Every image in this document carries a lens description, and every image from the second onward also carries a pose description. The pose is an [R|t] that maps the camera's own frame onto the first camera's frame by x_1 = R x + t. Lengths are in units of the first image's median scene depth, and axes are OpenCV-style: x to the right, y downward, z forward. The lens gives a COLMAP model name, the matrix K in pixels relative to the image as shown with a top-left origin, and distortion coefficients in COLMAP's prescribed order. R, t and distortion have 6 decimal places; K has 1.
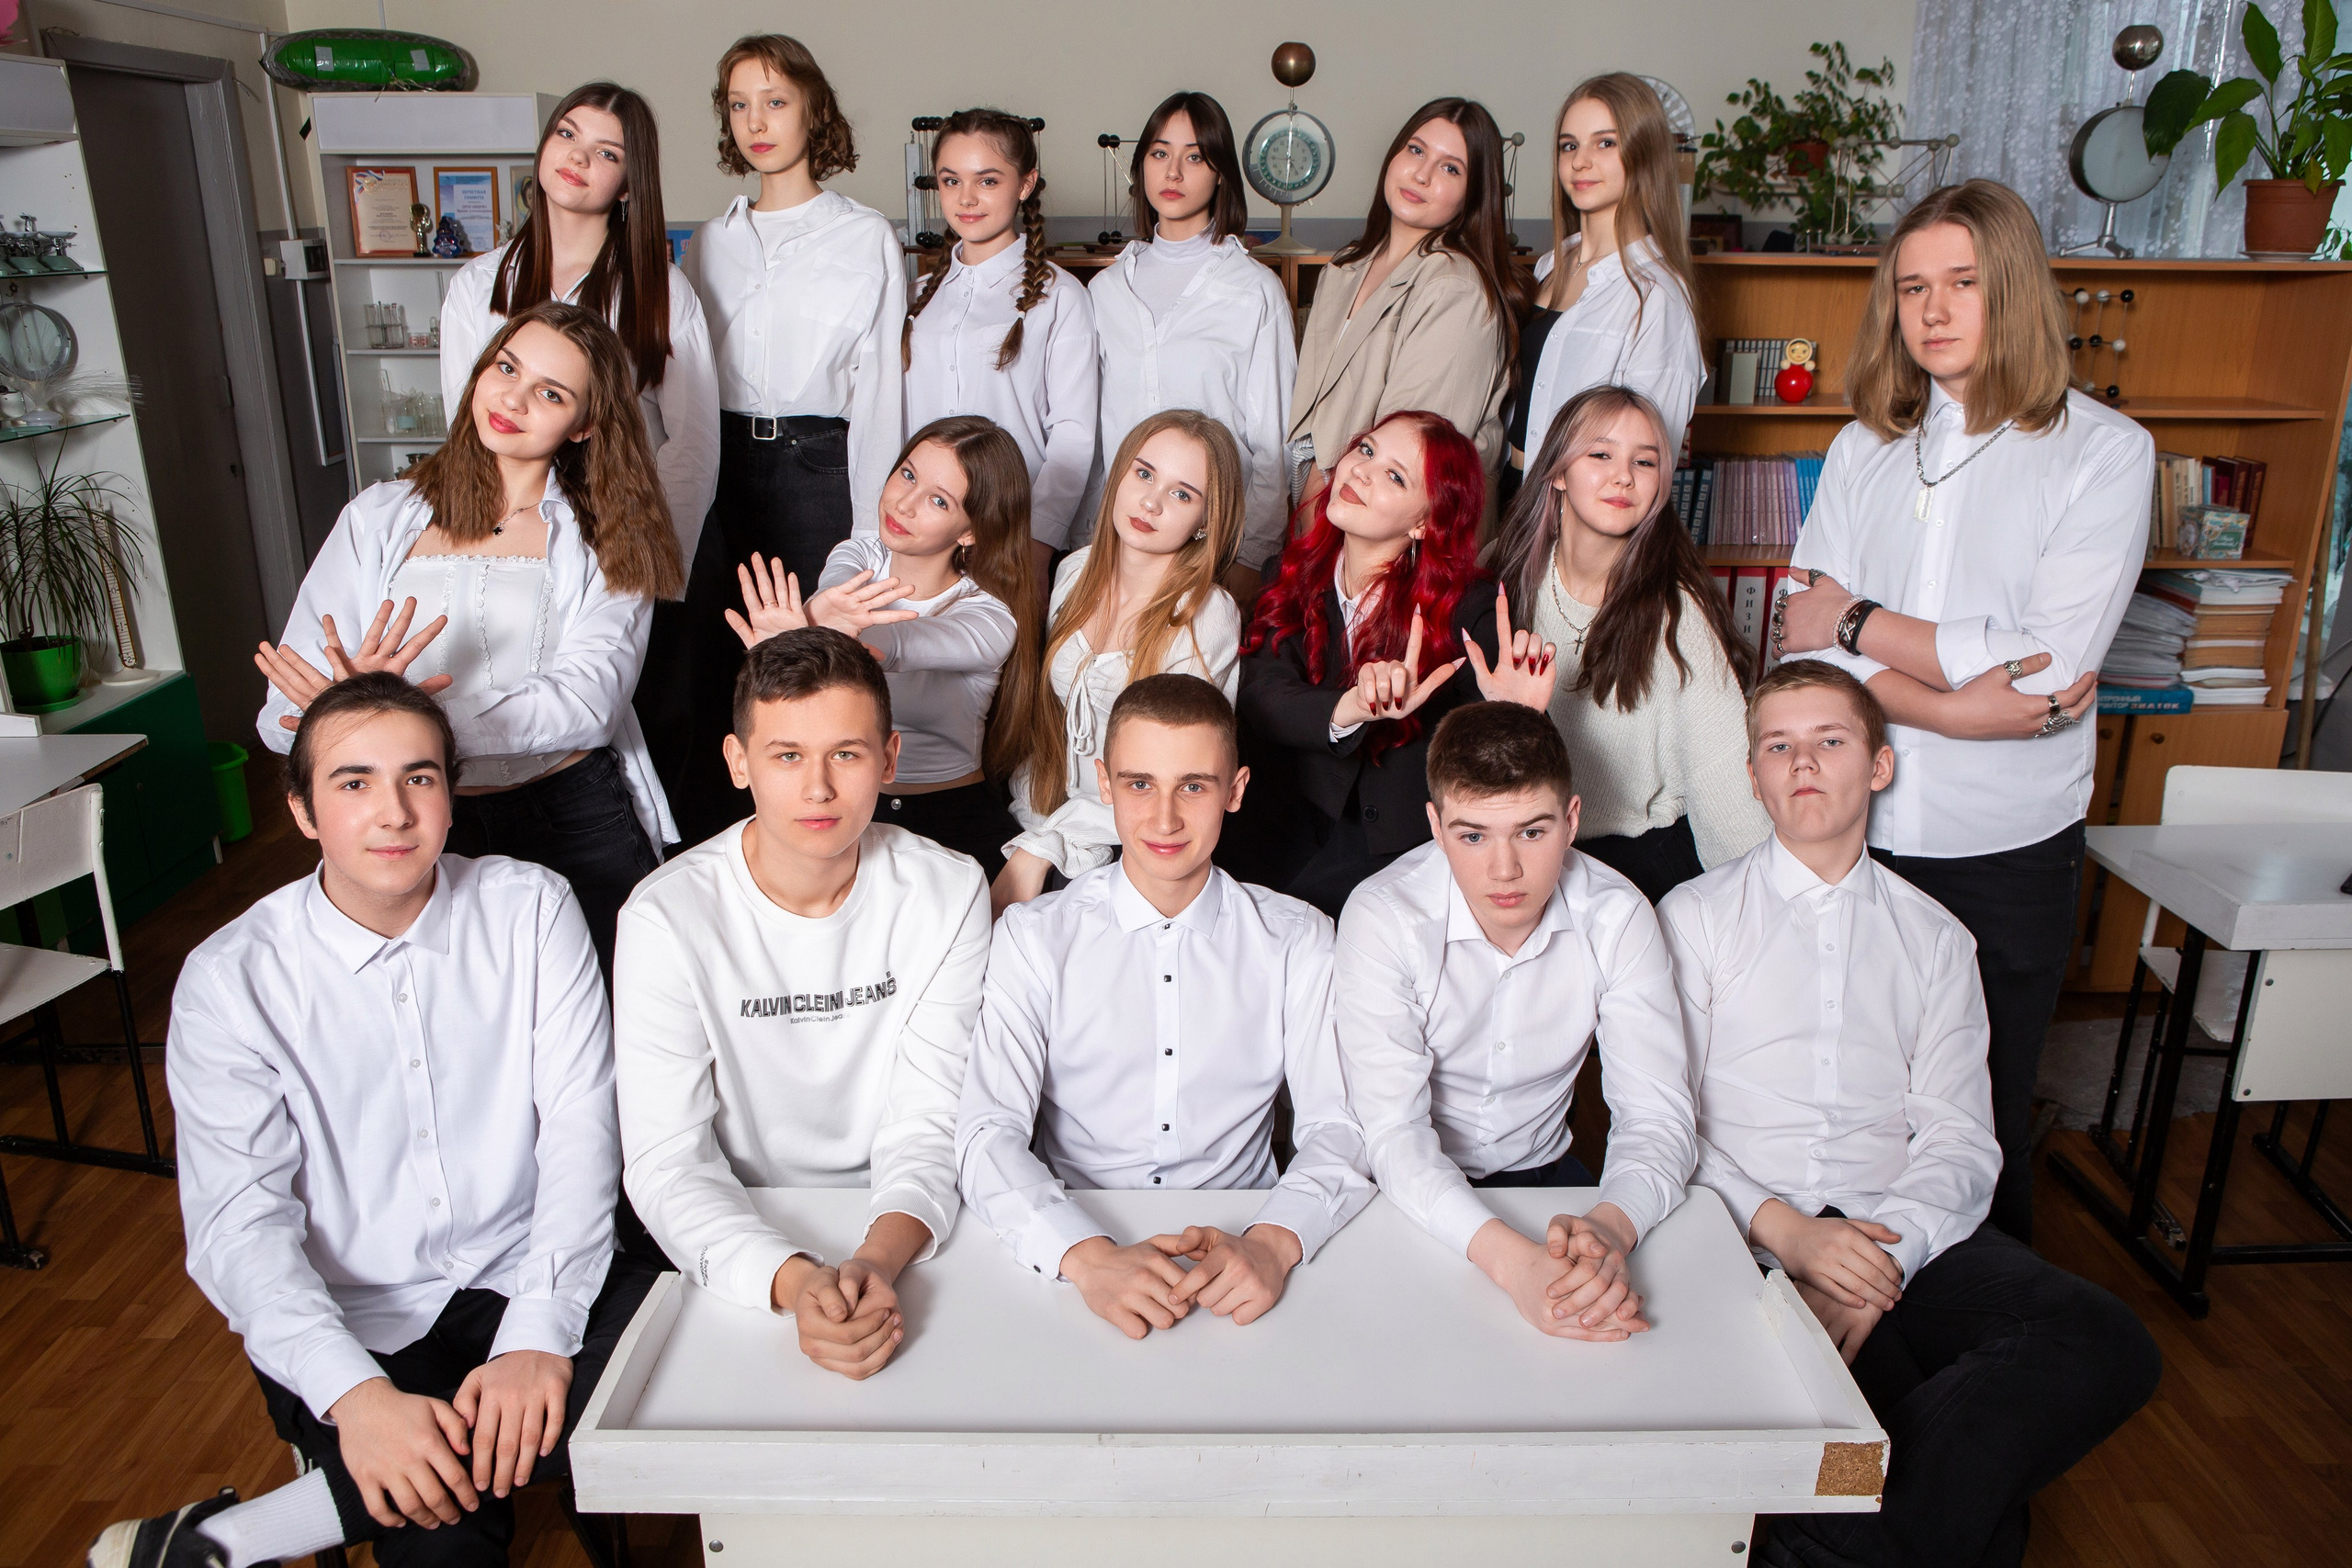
lens RADIAL K [[1744.8, 0, 1176.0], [0, 1744.8, 784.0], [0, 0, 1]] dist [-0.098351, 0.076241]
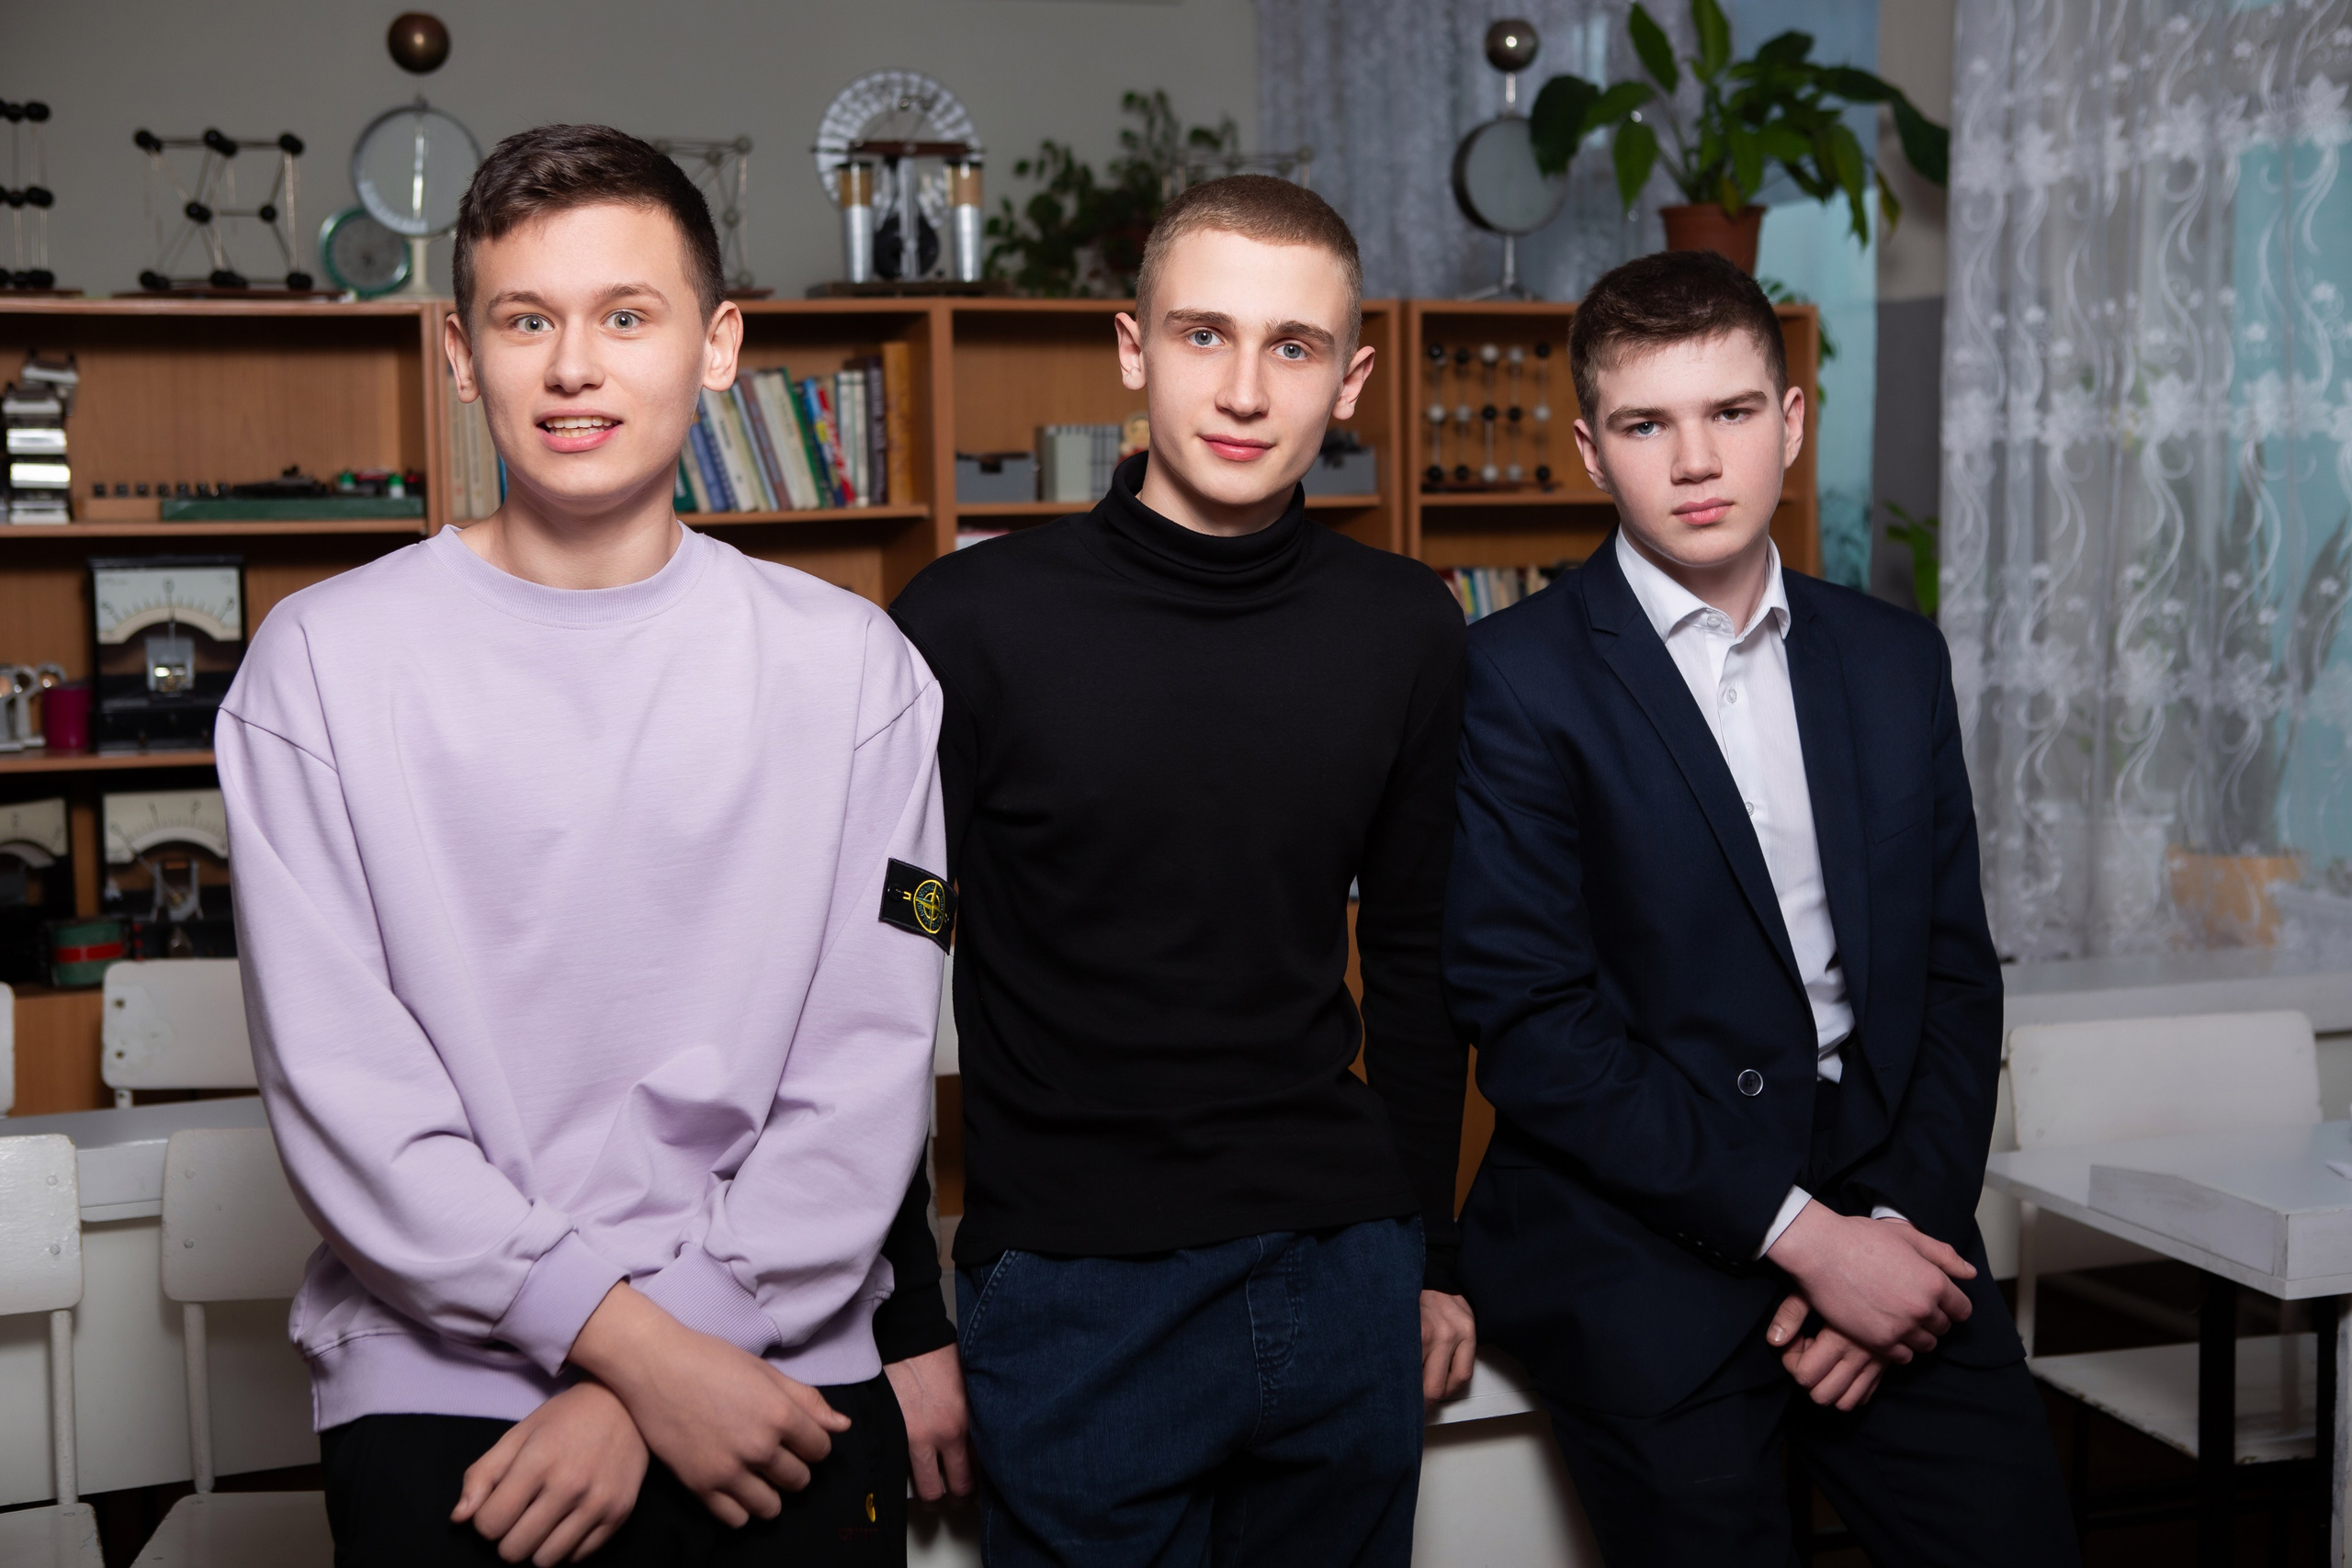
lens RADIAL K [[3080.5, 0, 1176.0], [0, 3080.5, 784.0], [0, 0, 1]] dist [-0.008537, 0.013916]
pose [[0.941590, -0.045227, 0.333710, -0.059902], [0.116689, 0.973368, -0.197329, 0.132200], [-0.315898, 0.224743, 0.921791, -0.158984]]
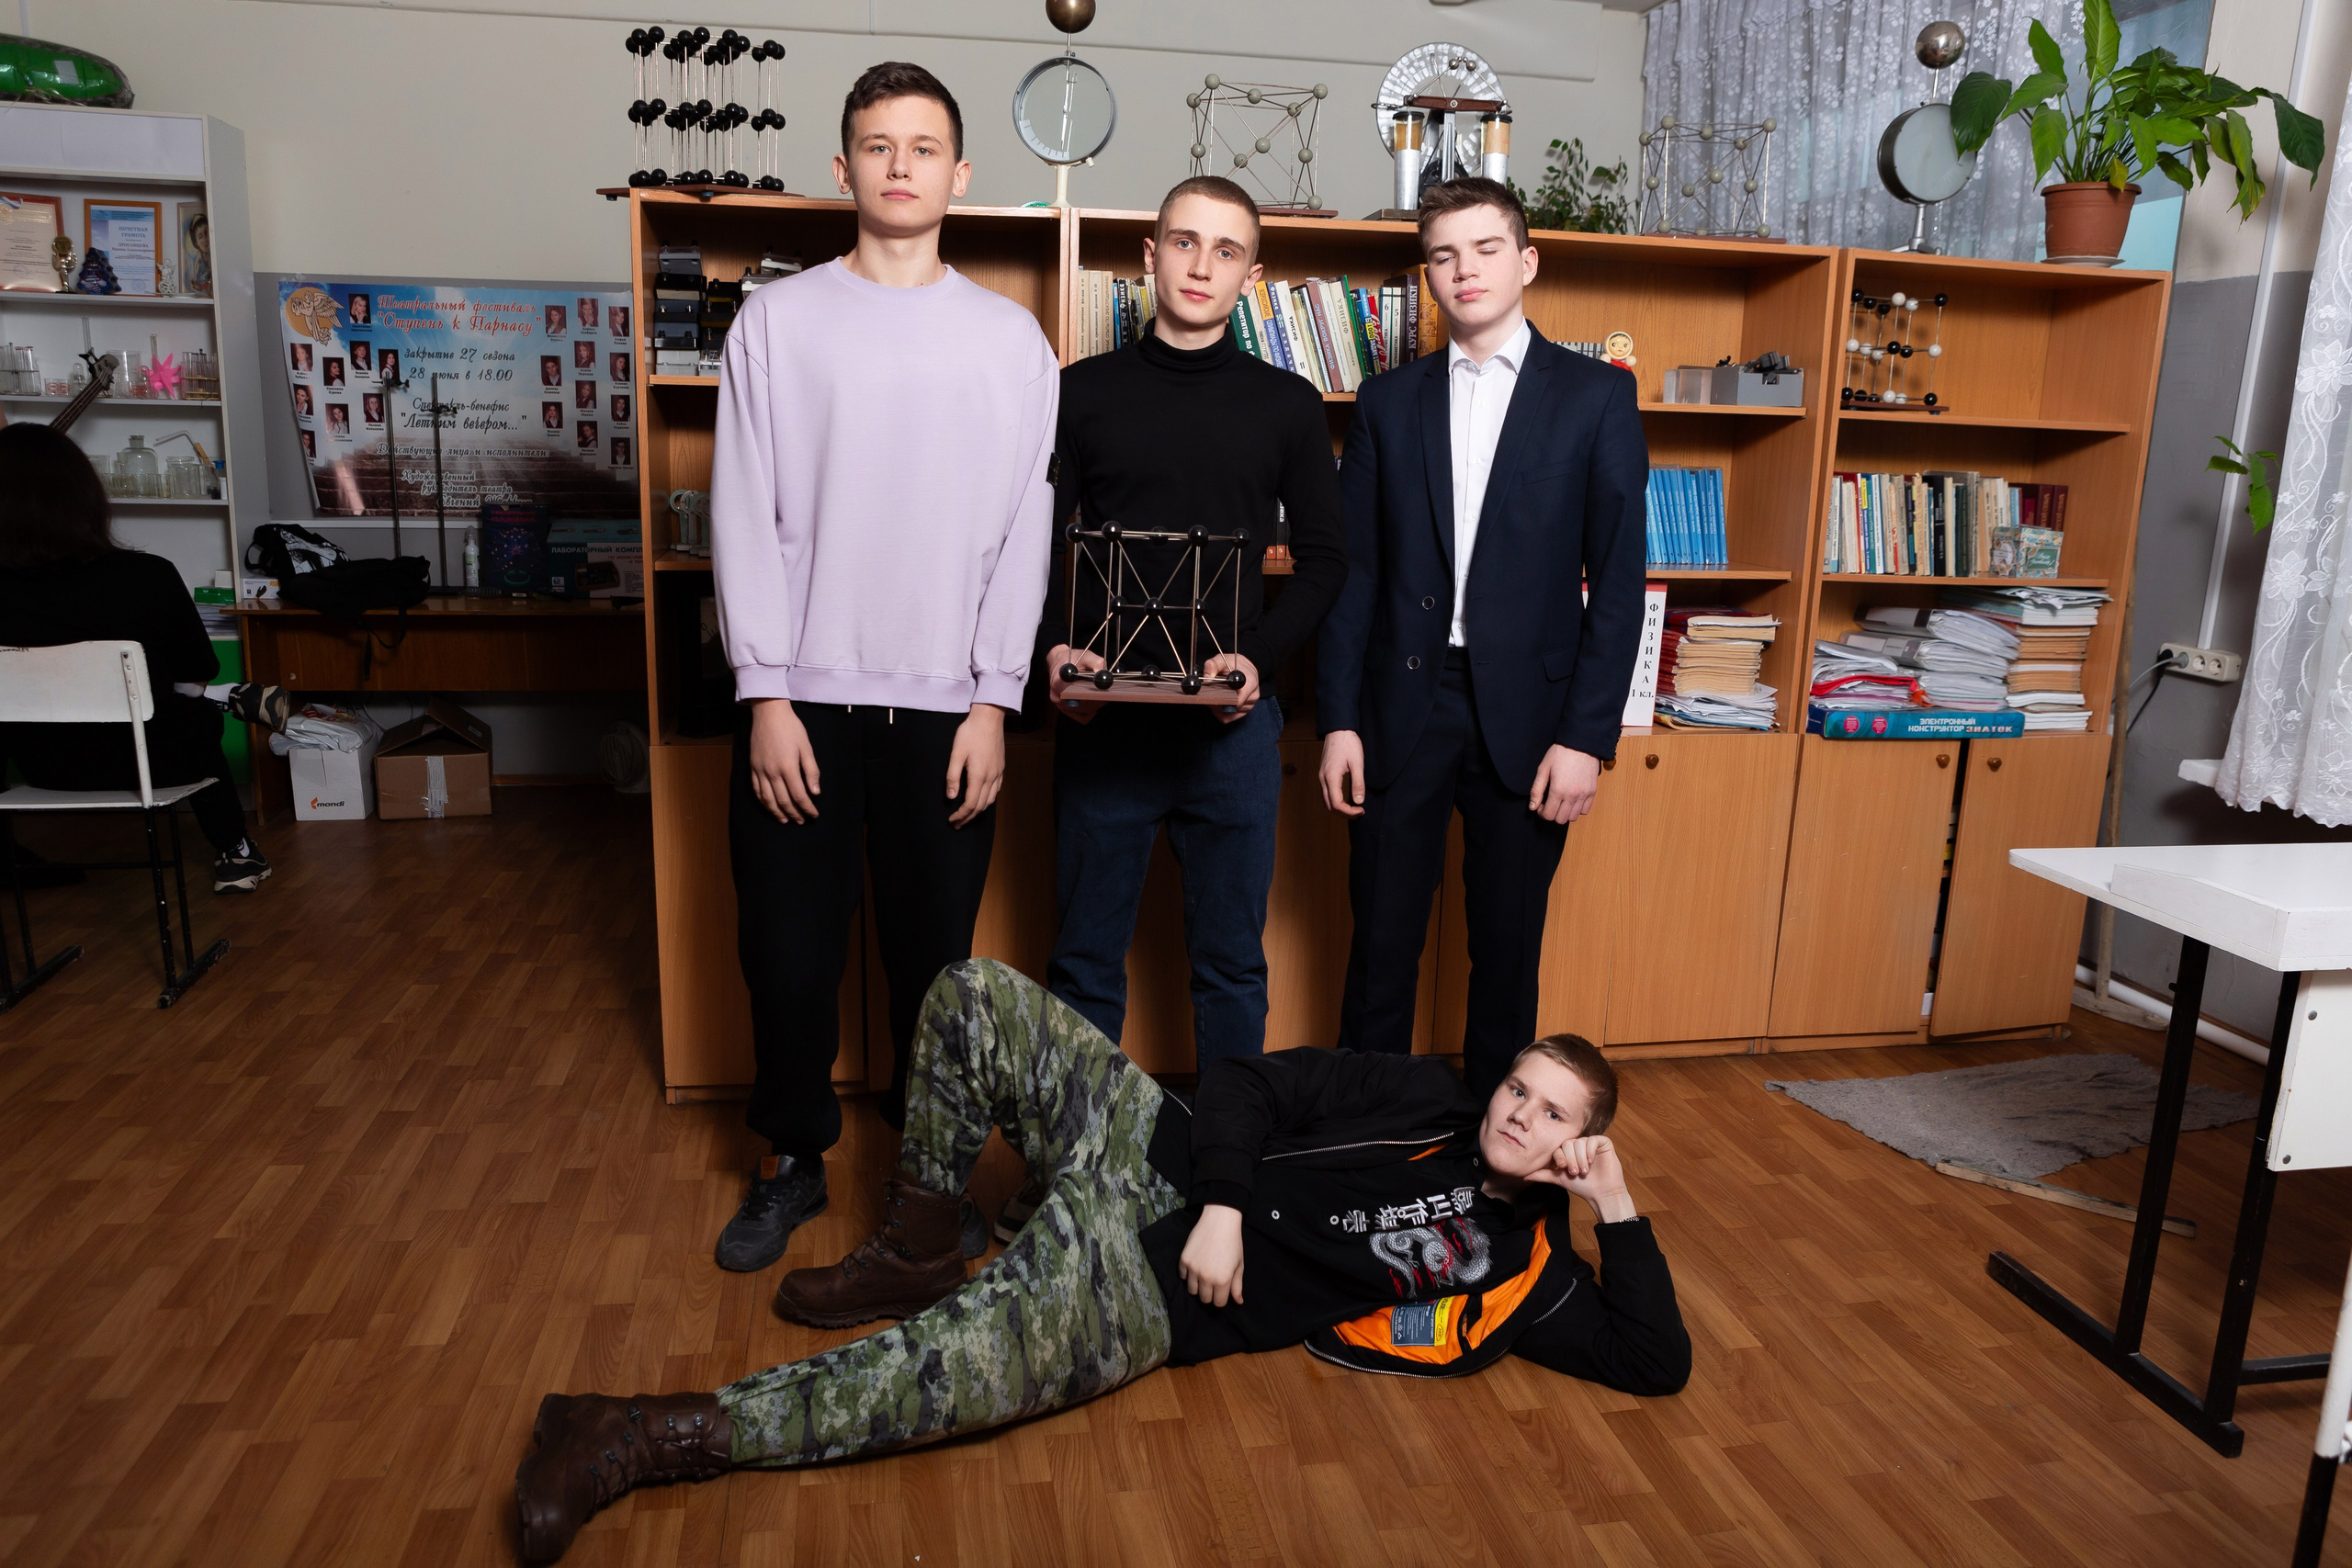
lens RADIAL K [[1636.1, 0, 1176.0], [0, 1636.1, 784.0], [0, 0, 1]] dist [-0.107961, 0.075682]
pose [[0.986349, -0.008966, 0.164422, -0.014116], [0.025251, 0.994942, -0.097224, 0.050734], [-0.162719, 0.100049, 0.981587, 0.175619]]
